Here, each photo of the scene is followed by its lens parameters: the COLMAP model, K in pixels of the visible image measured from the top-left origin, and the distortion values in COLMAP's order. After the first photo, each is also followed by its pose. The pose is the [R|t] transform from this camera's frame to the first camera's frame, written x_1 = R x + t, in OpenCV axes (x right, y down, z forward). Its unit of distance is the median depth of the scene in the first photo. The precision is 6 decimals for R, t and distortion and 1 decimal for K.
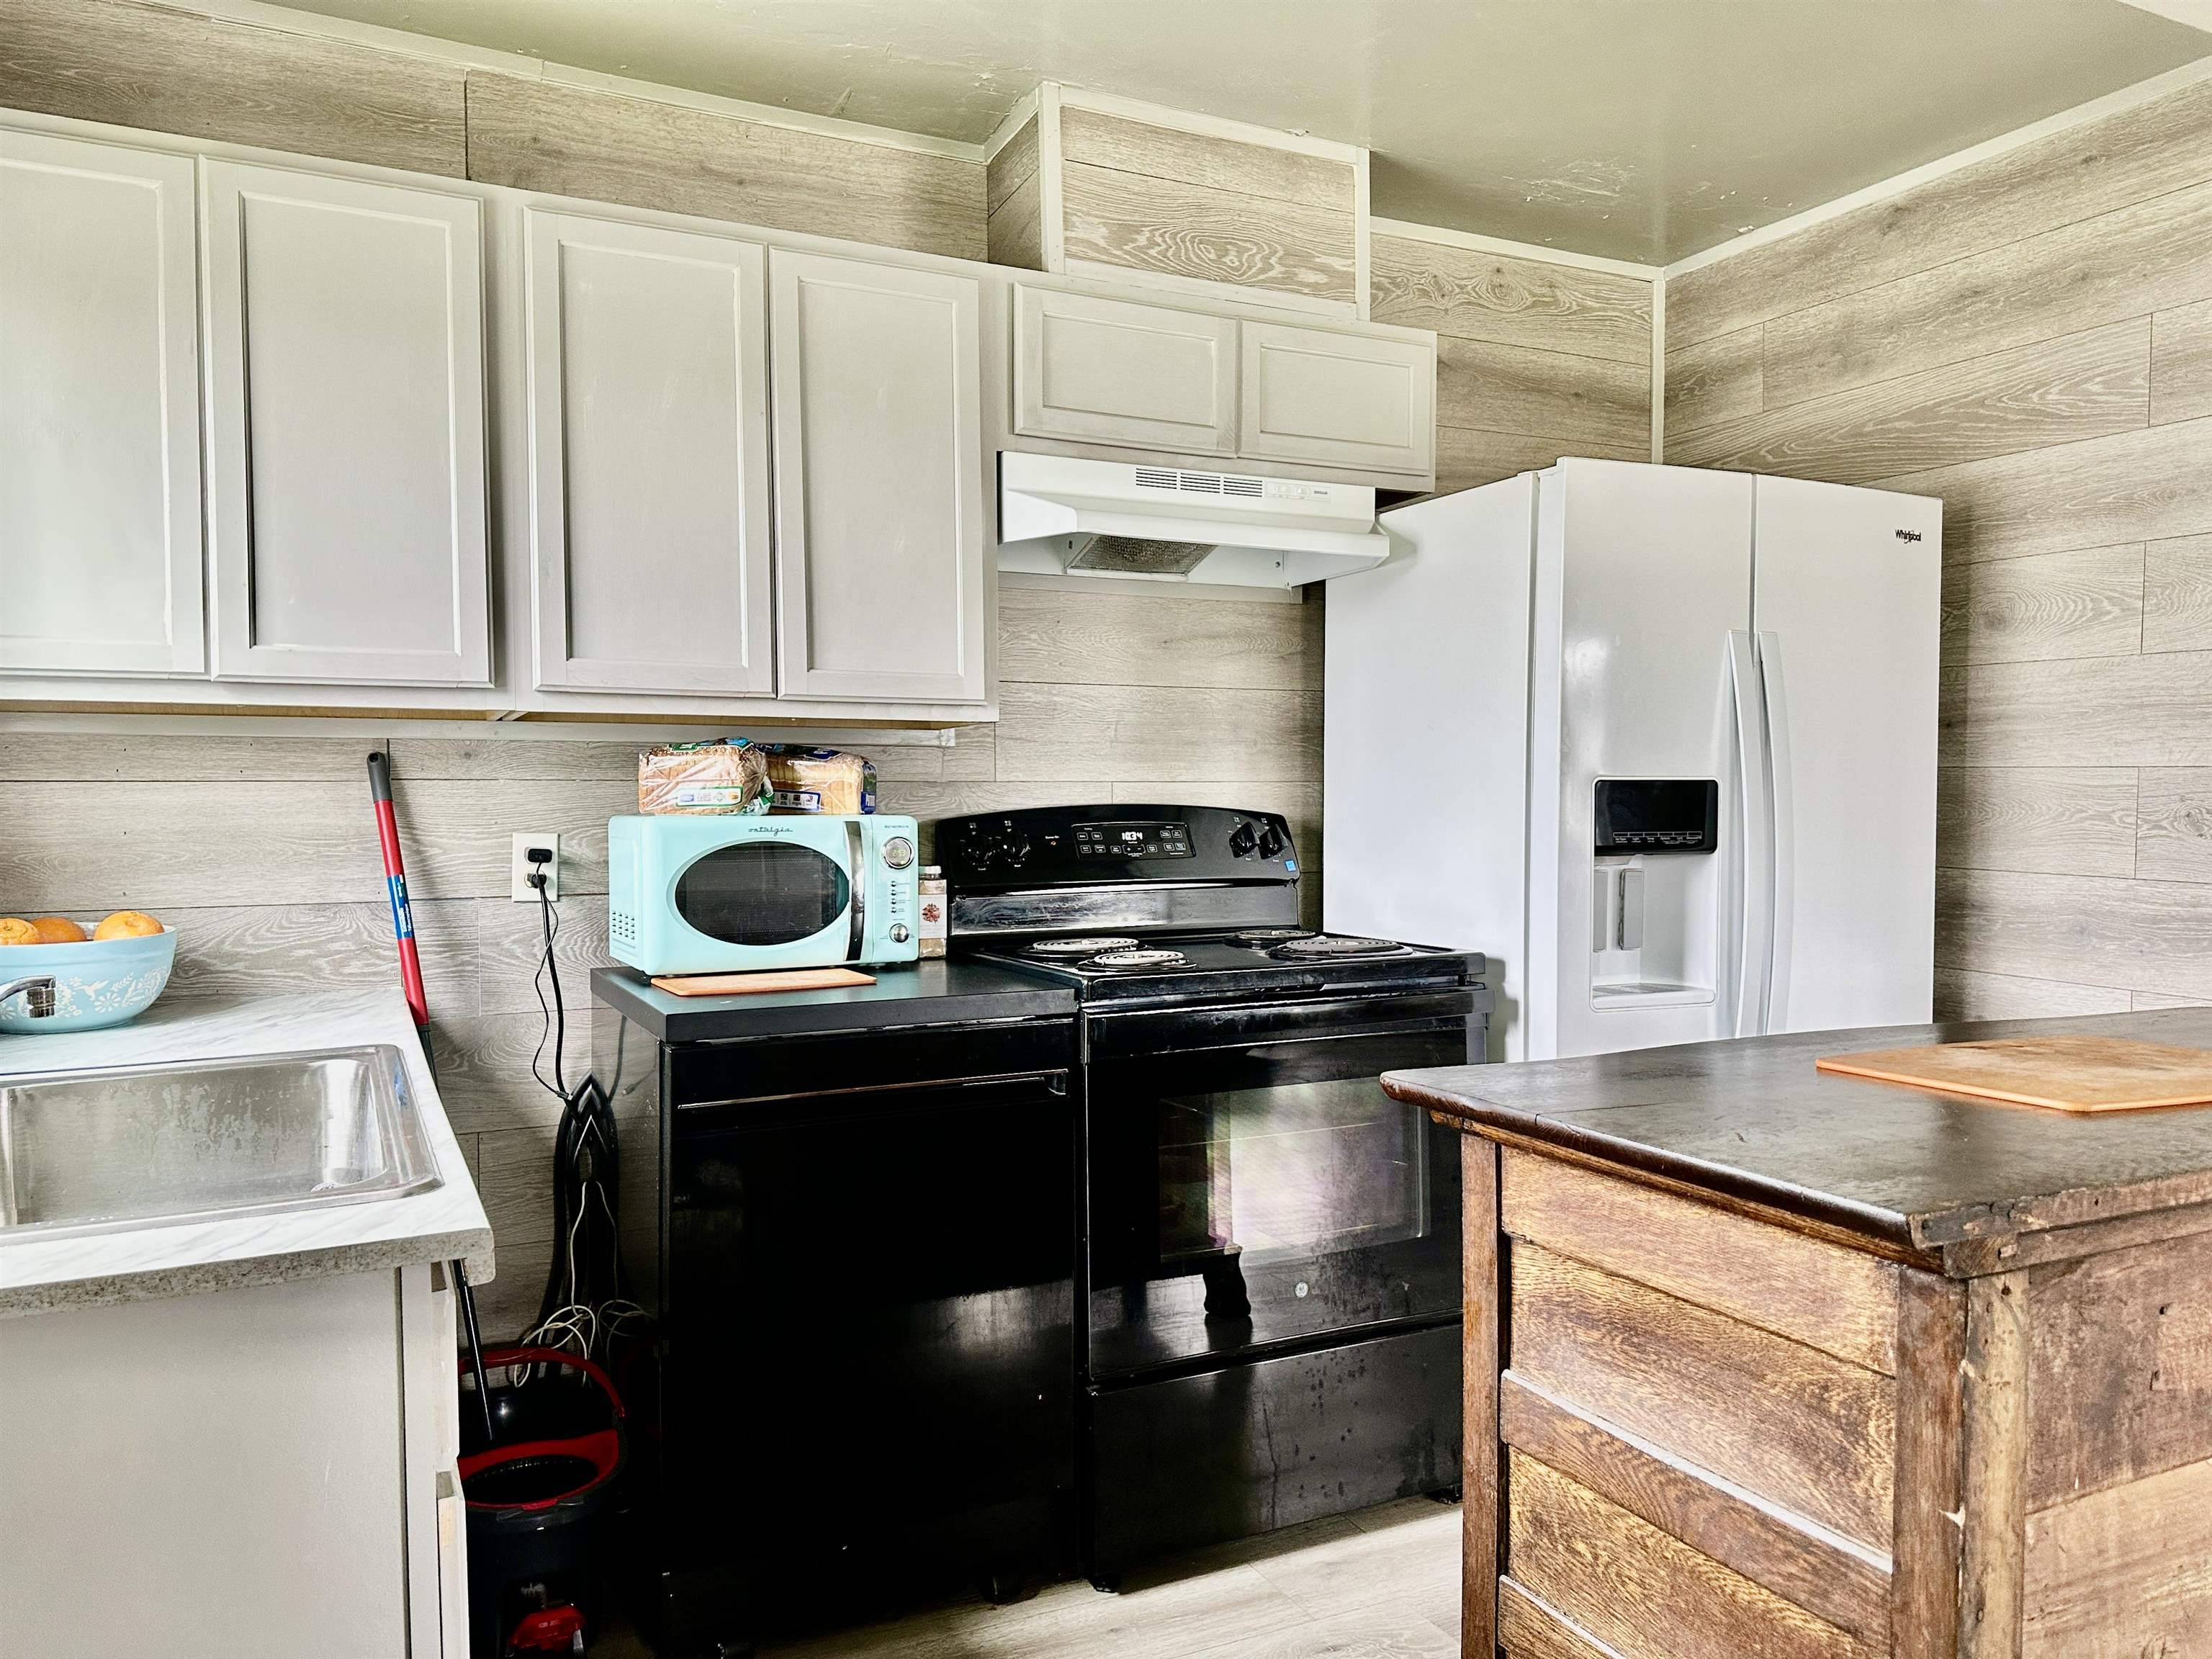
lens RADIAL K [[1555.4, 0, 1129.9], [0, 1555.4, 867.6], [0, 0, 1]] dist [0.051122, -0.073642]
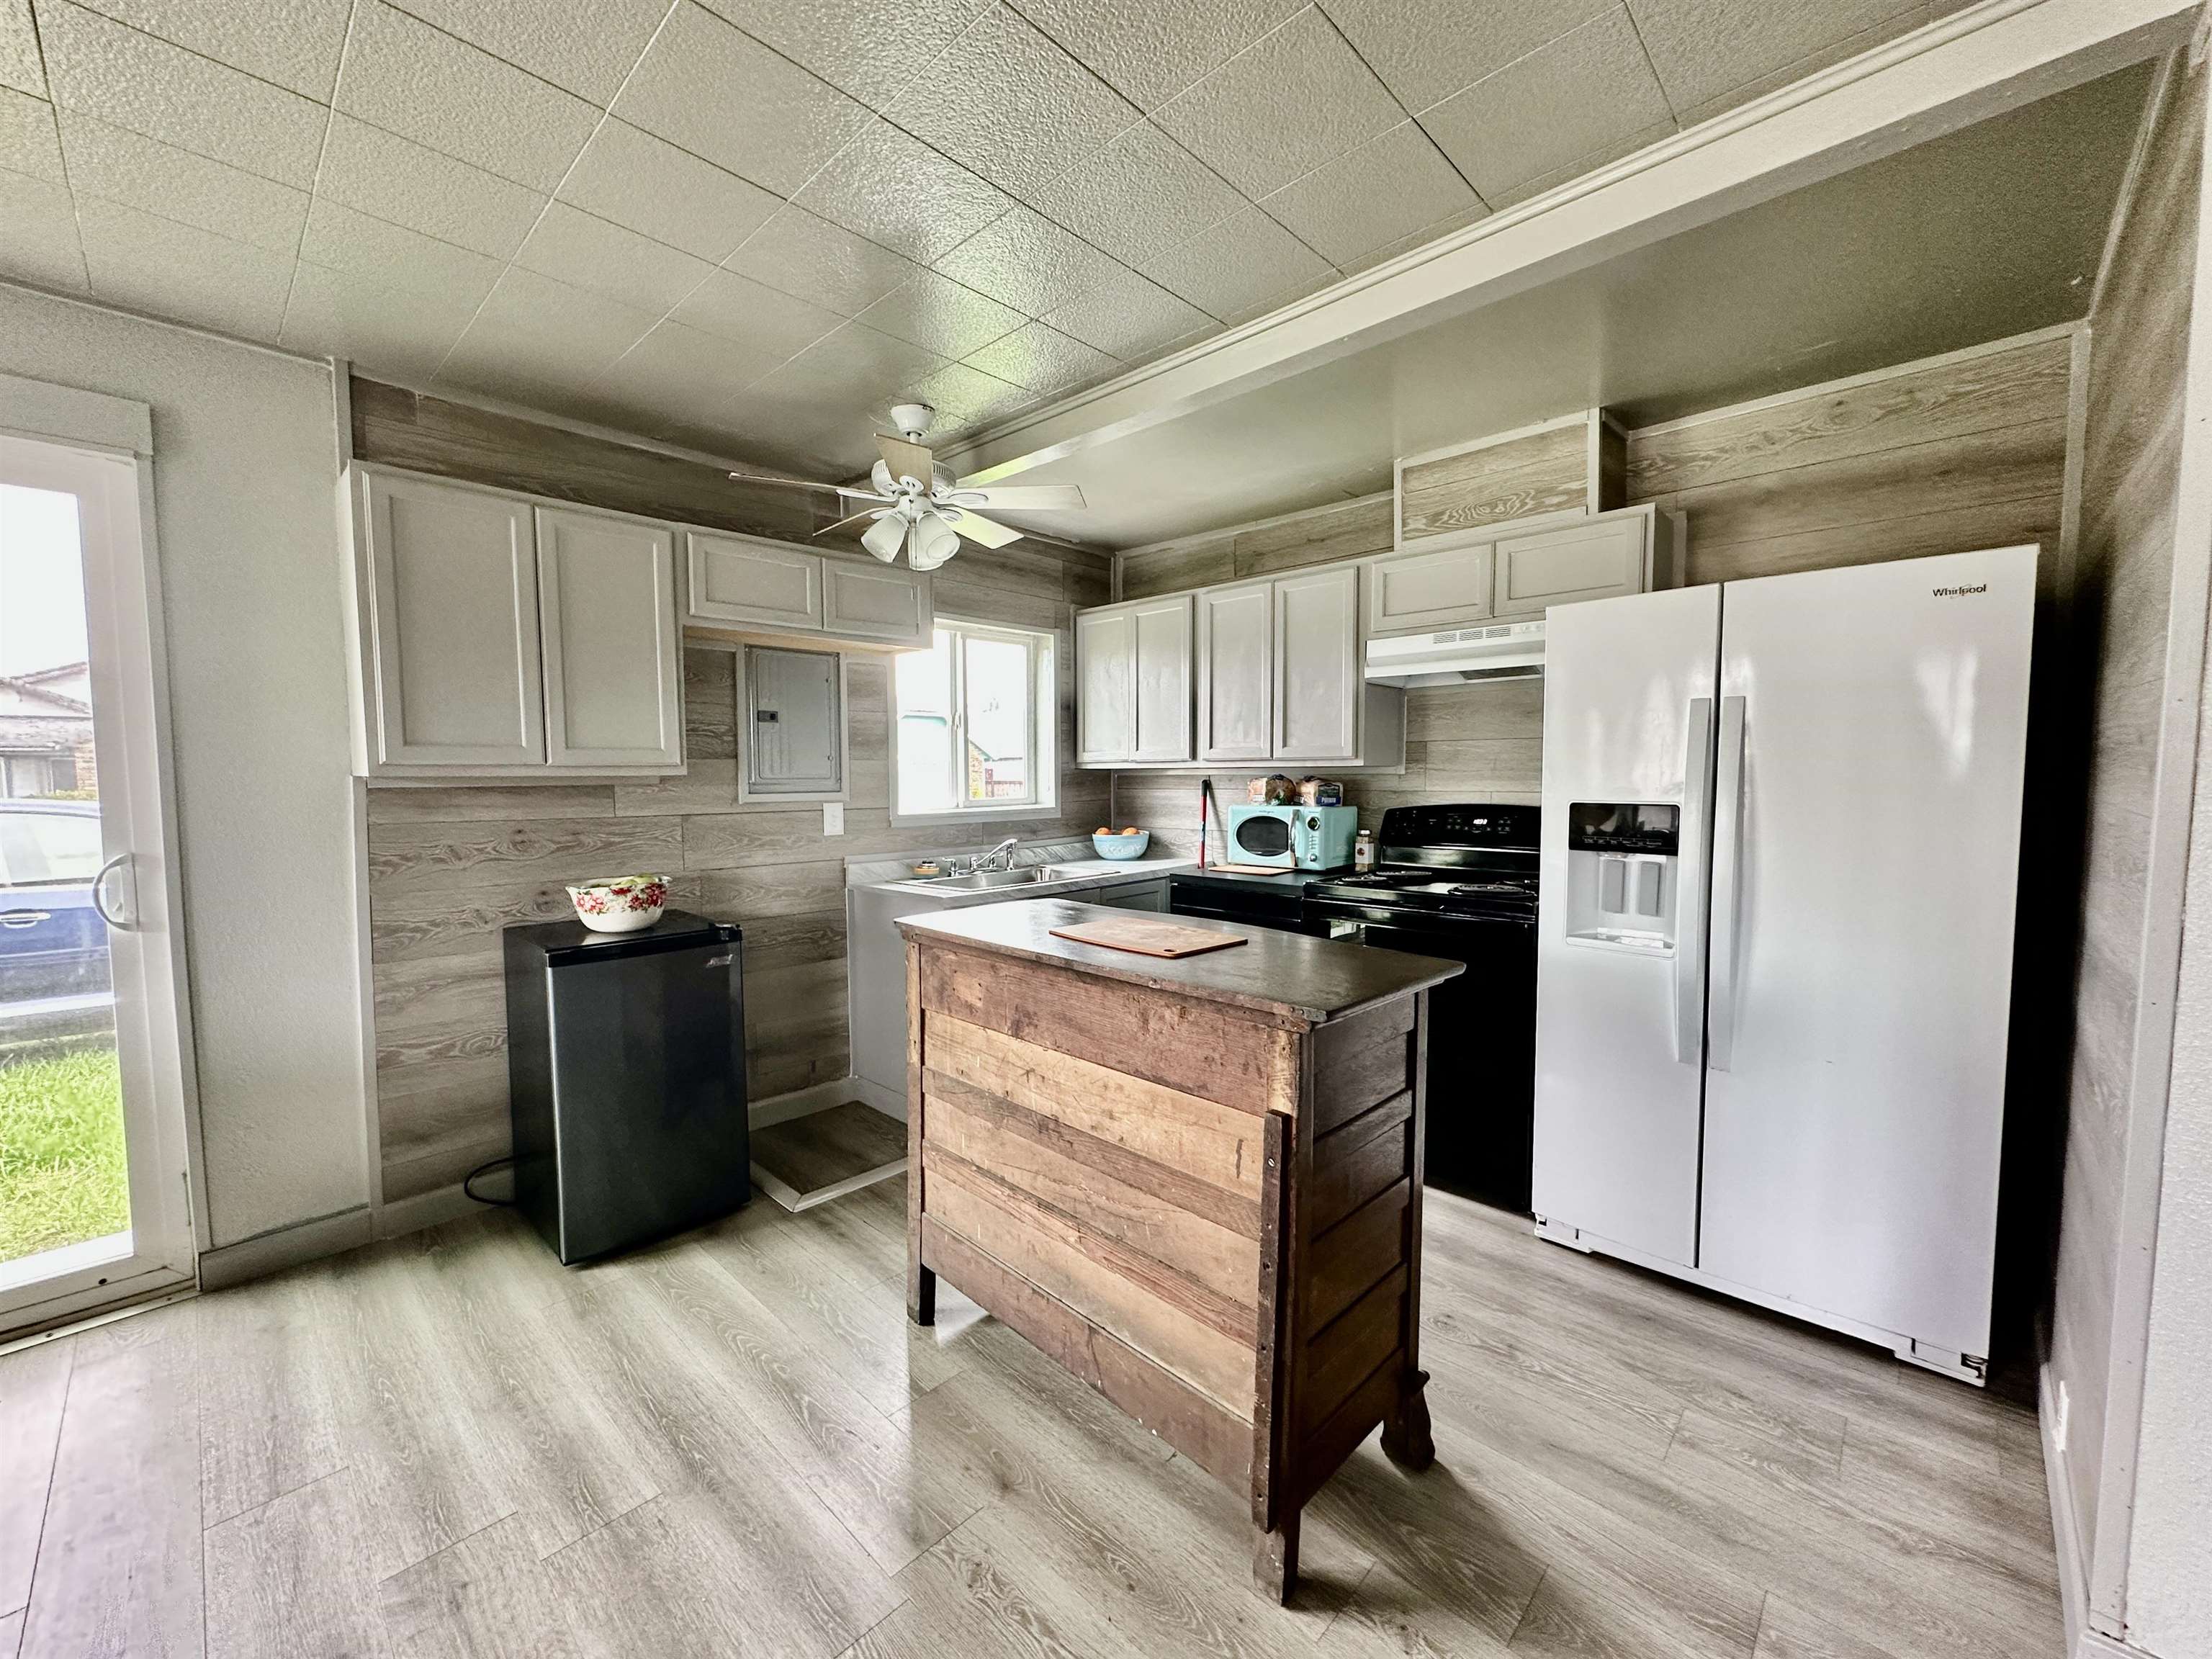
lens RADIAL K [[881.7, 0, 1116.6], [0, 881.7, 848.6], [0, 0, 1]] dist [-0.003118, -0.000496]
pose [[0.349844, 0.080729, -0.933323, 0.929059], [-0.040289, 0.996655, 0.071105, -0.050154], [0.935941, 0.012727, 0.351926, 0.233179]]
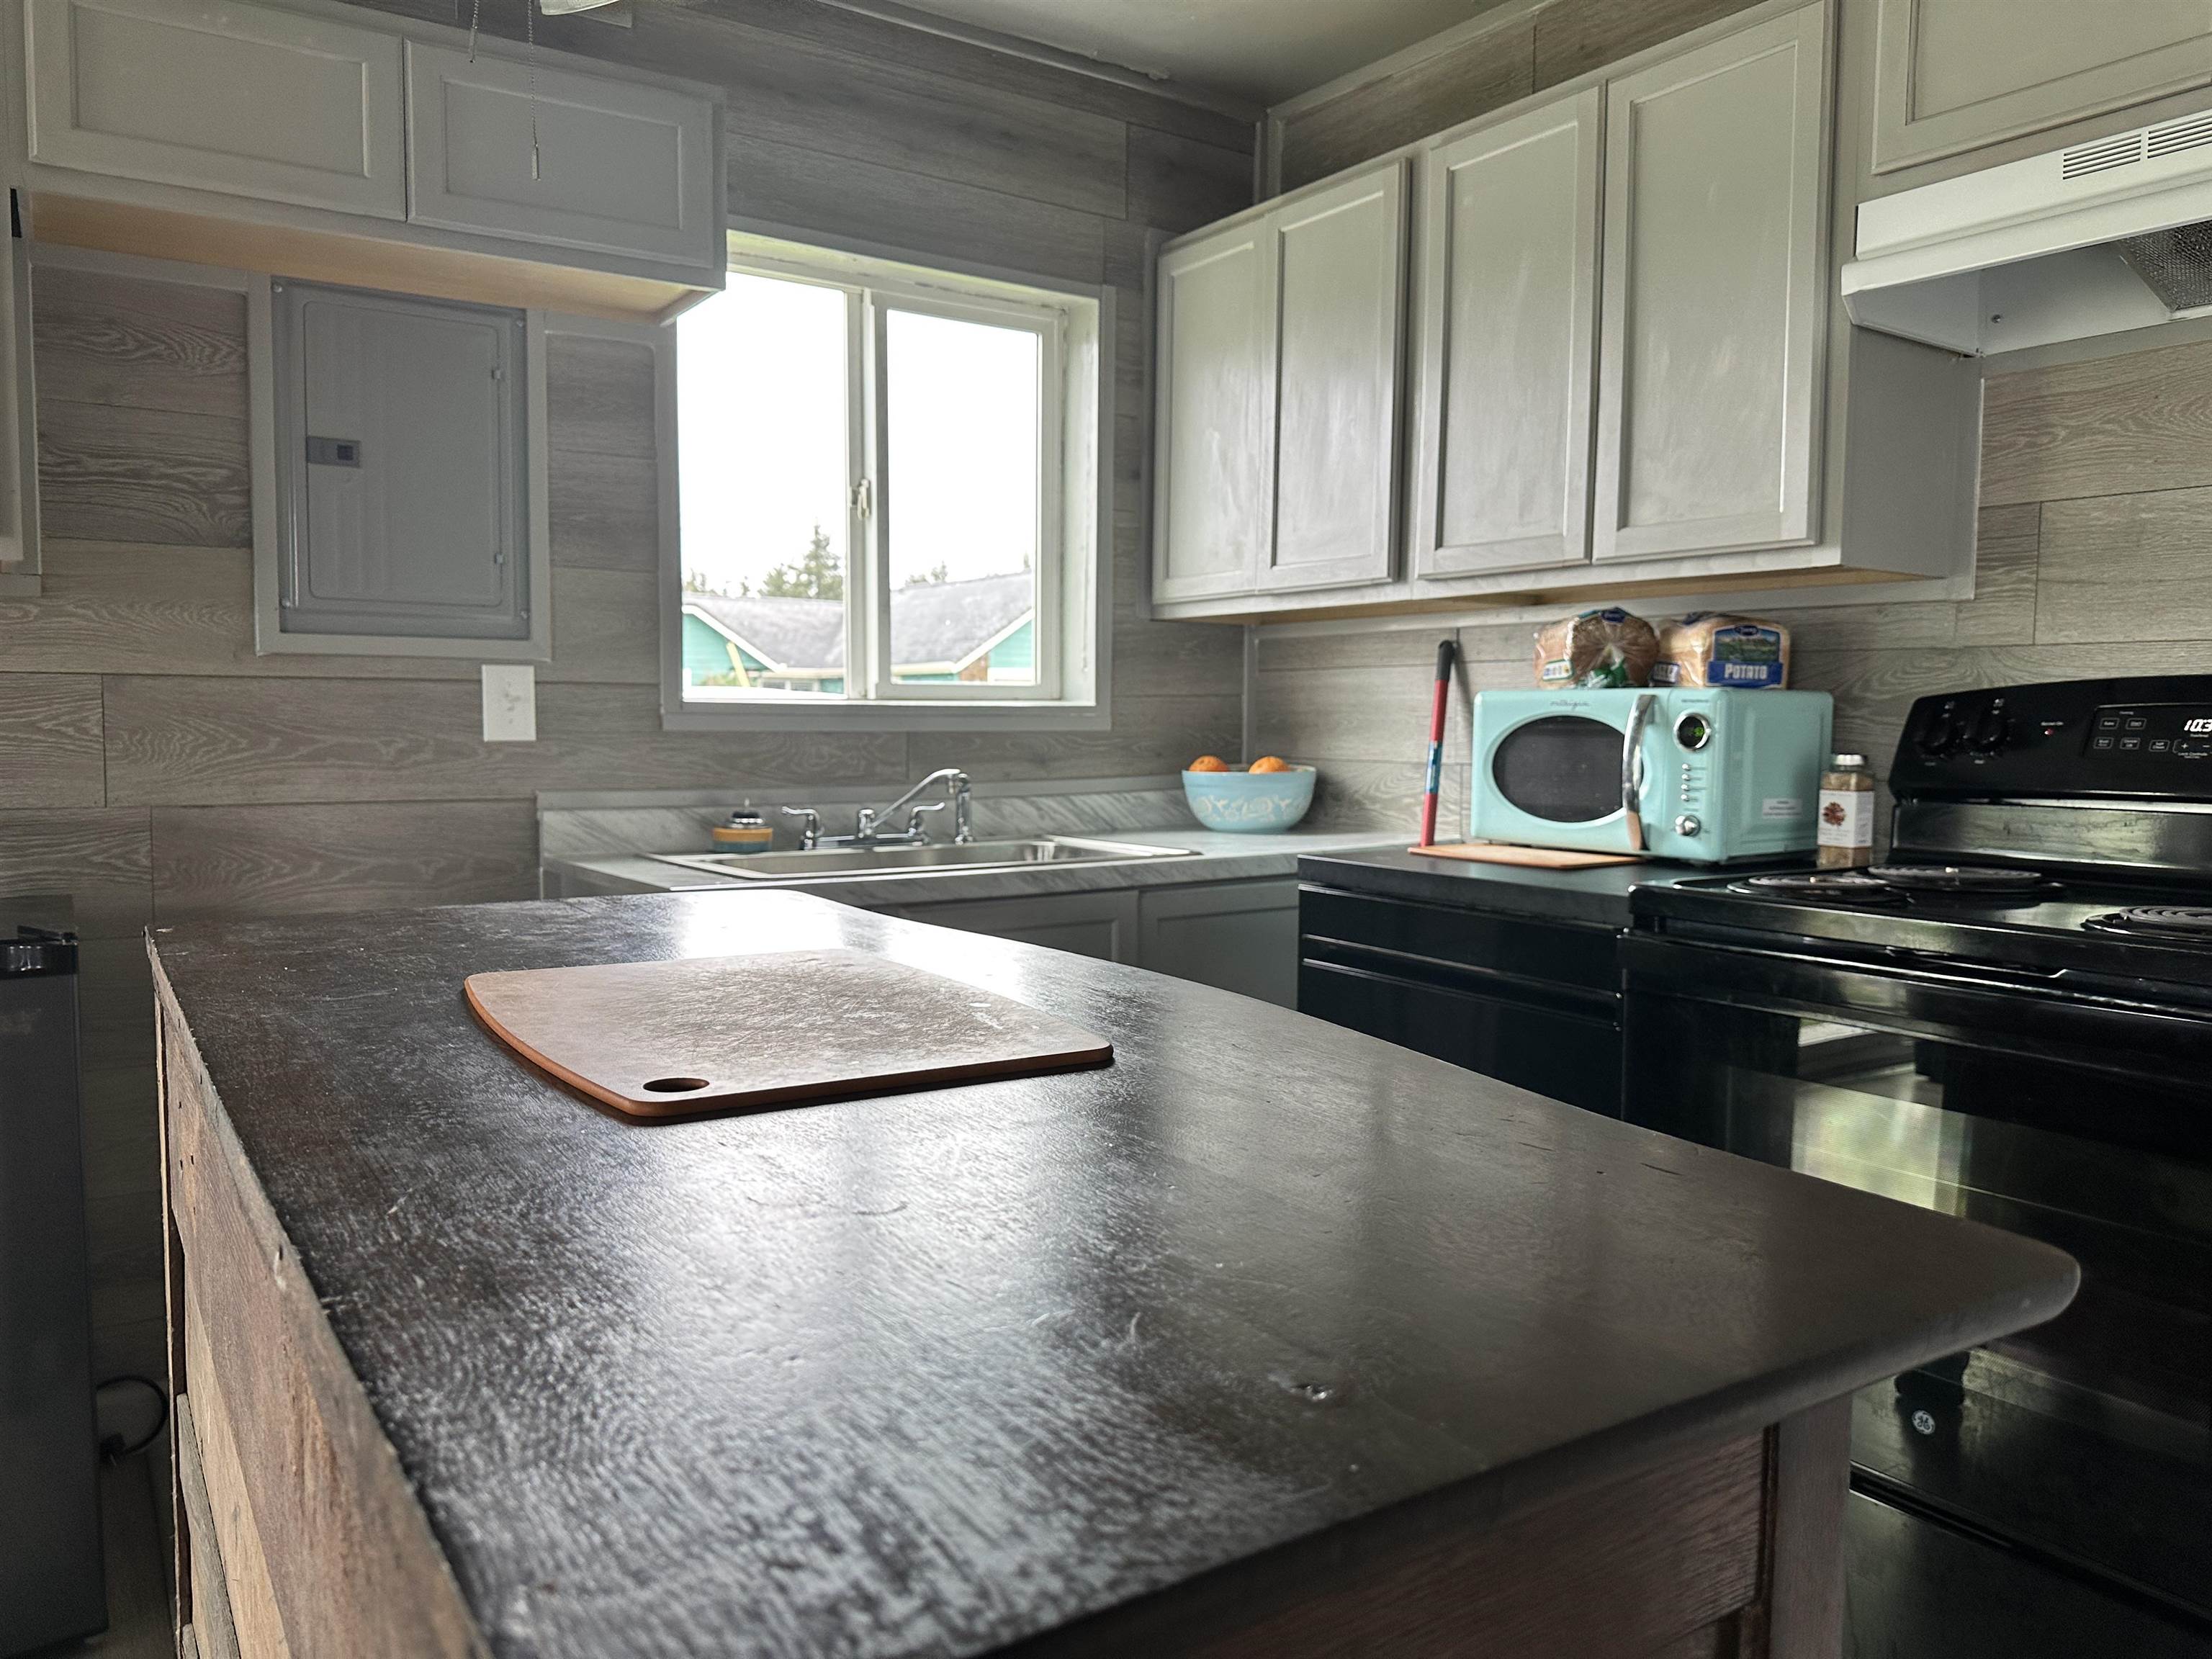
lens RADIAL K [[1555.4, 0, 1128.7], [0, 1555.4, 846.2], [0, 0, 1]] dist [0.051122, -0.073642]
pose [[0.147814, 0.087736, -0.985116, 0.617088], [-0.055388, 0.995229, 0.080326, 0.001674], [0.987463, 0.042690, 0.151968, 0.524208]]
